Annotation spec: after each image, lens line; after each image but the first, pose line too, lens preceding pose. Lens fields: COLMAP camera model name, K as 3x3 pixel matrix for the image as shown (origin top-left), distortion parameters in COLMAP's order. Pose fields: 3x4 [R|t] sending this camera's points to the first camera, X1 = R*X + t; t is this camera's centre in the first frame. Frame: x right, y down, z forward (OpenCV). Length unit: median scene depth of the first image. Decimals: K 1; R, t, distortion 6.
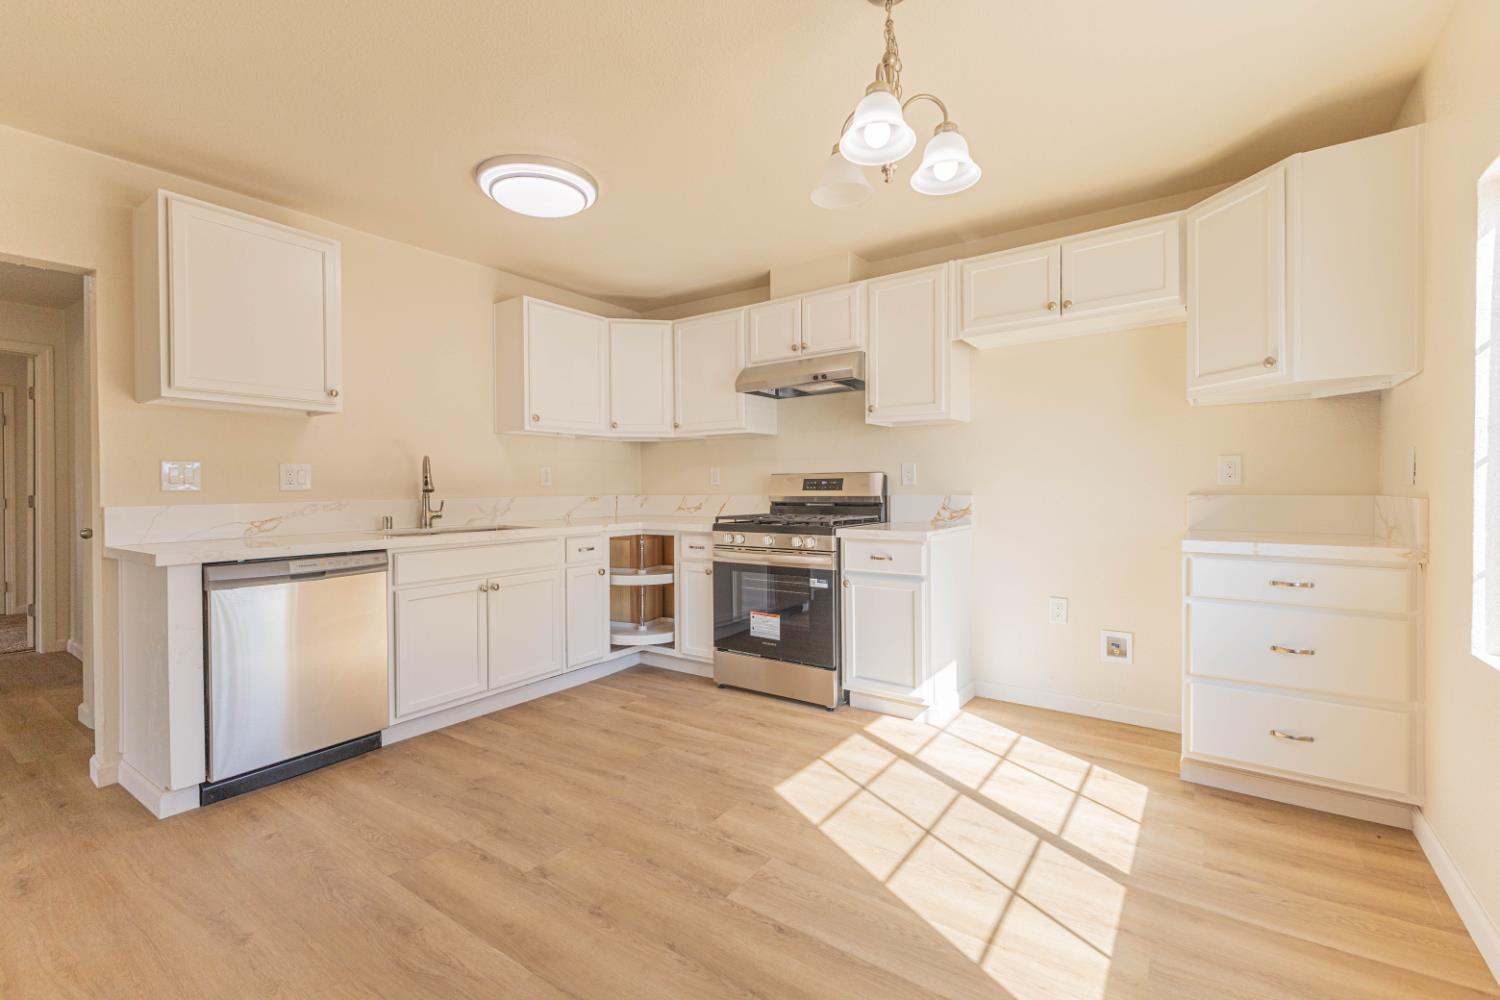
lens RADIAL K [[644.7, 0, 749.2], [0, 644.7, 494.8], [0, 0, 1]] dist [0.008795, -0.001654]
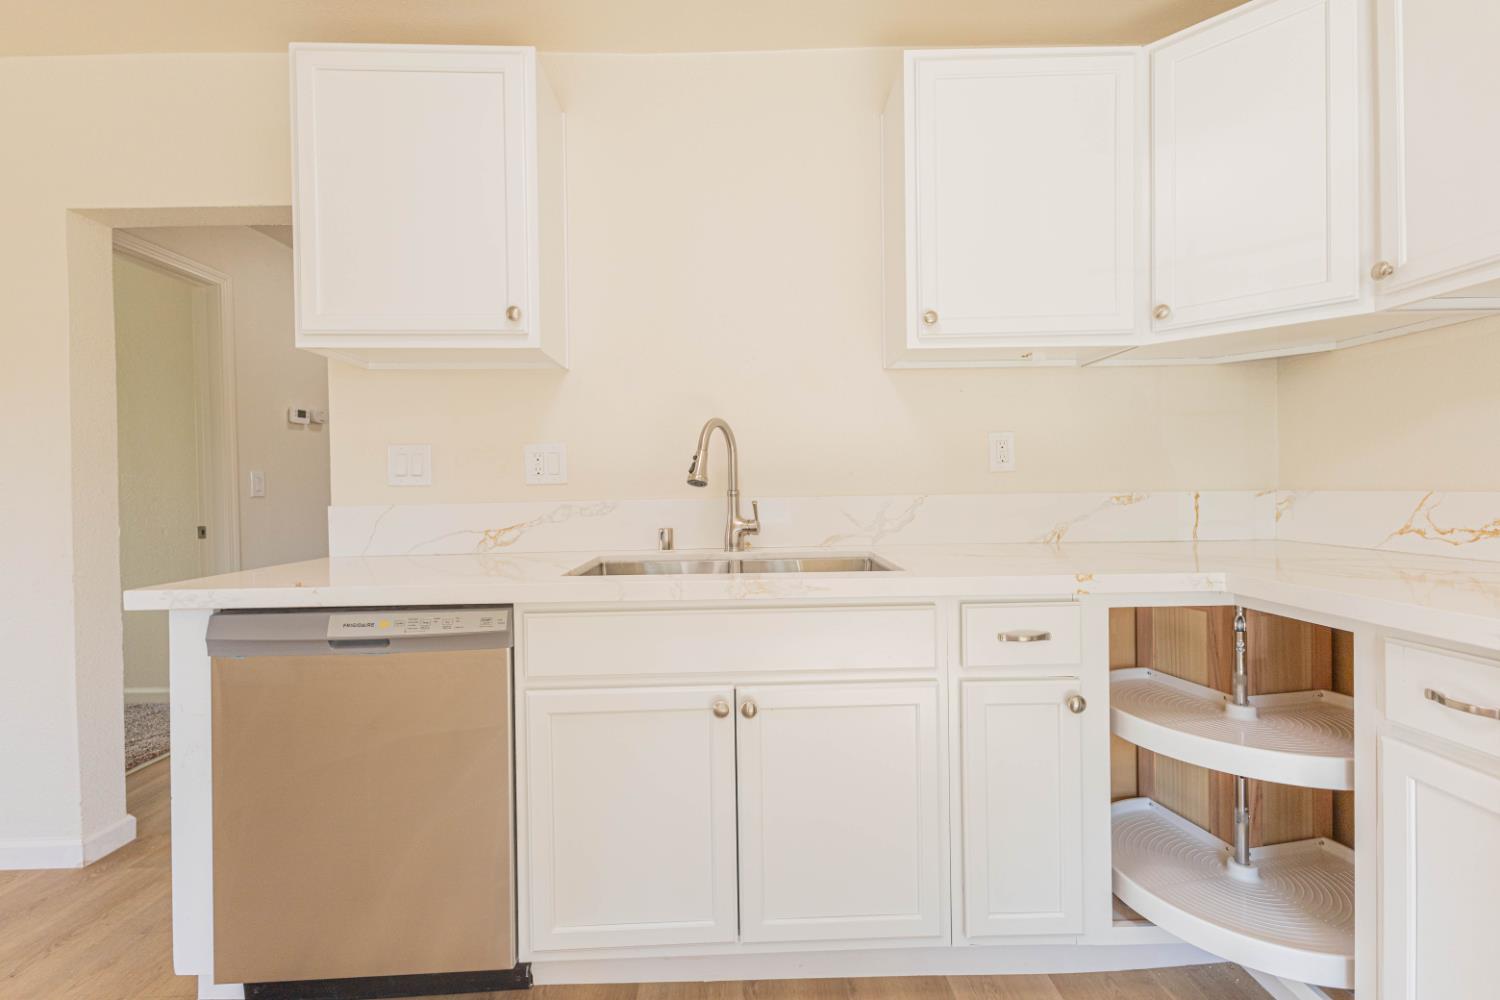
lens RADIAL K [[644.7, 0, 748.5], [0, 644.7, 495.3], [0, 0, 1]] dist [0.008795, -0.001654]
pose [[0.588723, 0.008843, -0.808286, -0.046020], [0.001089, 0.999931, 0.011732, -0.002293], [0.808334, -0.007787, 0.588673, 0.673970]]
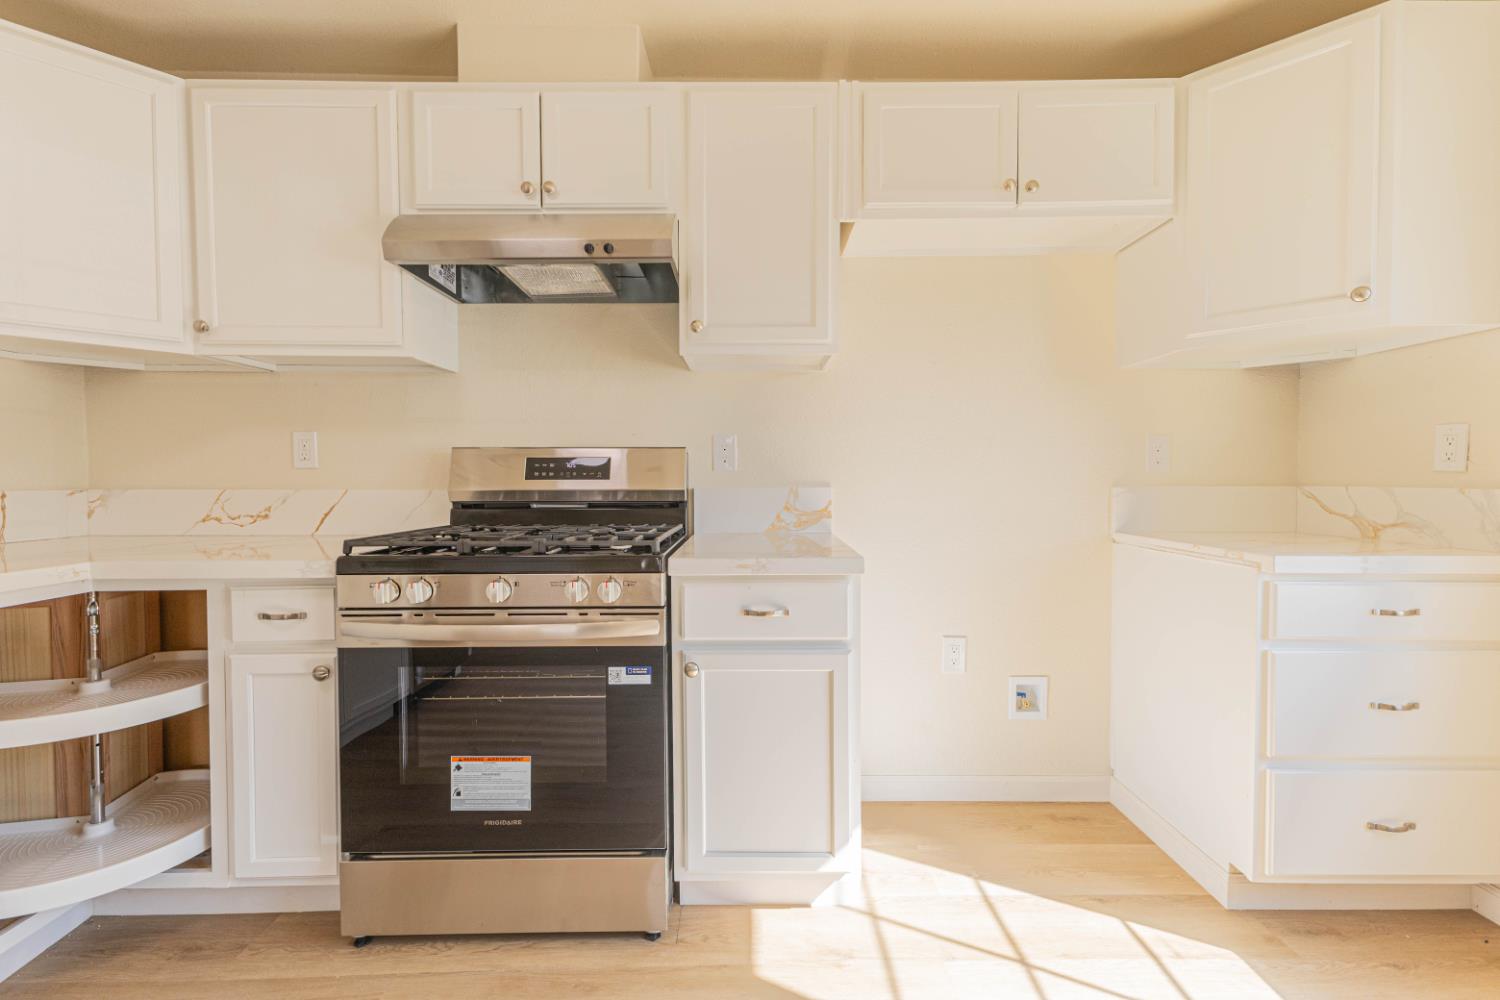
lens RADIAL K [[644.7, 0, 748.4], [0, 644.7, 497.9], [0, 0, 1]] dist [0.008795, -0.001654]
pose [[0.808439, -0.012222, 0.588454, -0.088975], [0.003037, 0.999858, 0.016595, 0.000003], [-0.588573, -0.011629, 0.808361, 0.524838]]
